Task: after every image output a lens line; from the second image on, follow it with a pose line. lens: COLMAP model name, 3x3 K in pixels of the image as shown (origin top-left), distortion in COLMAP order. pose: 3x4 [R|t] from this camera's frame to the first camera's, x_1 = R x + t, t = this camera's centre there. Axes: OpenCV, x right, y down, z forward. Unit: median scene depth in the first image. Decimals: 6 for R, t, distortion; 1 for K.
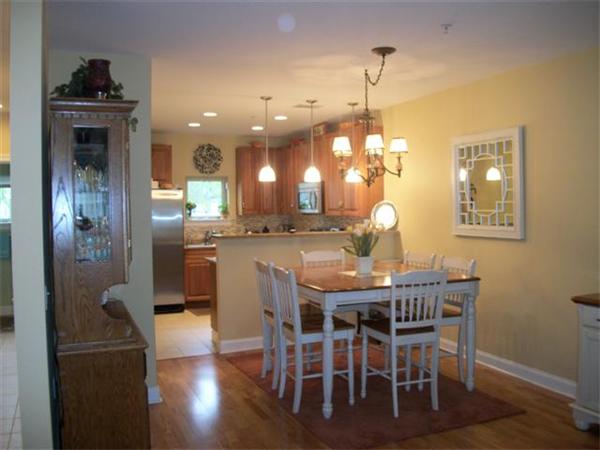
lens RADIAL K [[570.8, 0, 300.0], [0, 570.8, 225.0], [0, 0, 1]] dist [-0.163308, 0.103595]
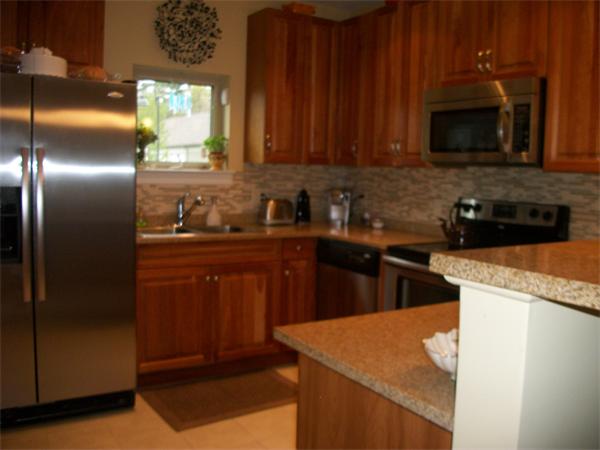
lens RADIAL K [[570.8, 0, 300.0], [0, 570.8, 225.0], [0, 0, 1]] dist [-0.163308, 0.103595]
pose [[0.986166, 0.026056, 0.163702, -0.143223], [-0.038383, 0.996623, 0.072592, -0.002704], [-0.161258, -0.077871, 0.983835, 0.556001]]
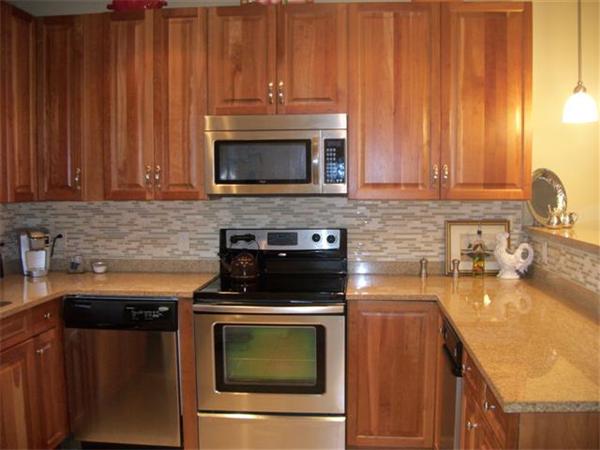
lens RADIAL K [[570.8, 0, 300.0], [0, 570.8, 225.0], [0, 0, 1]] dist [-0.163308, 0.103595]
pose [[0.450535, -0.051565, 0.891268, -0.281614], [0.019345, 0.998660, 0.047999, -0.017058], [-0.892549, -0.004383, 0.450929, 0.706615]]
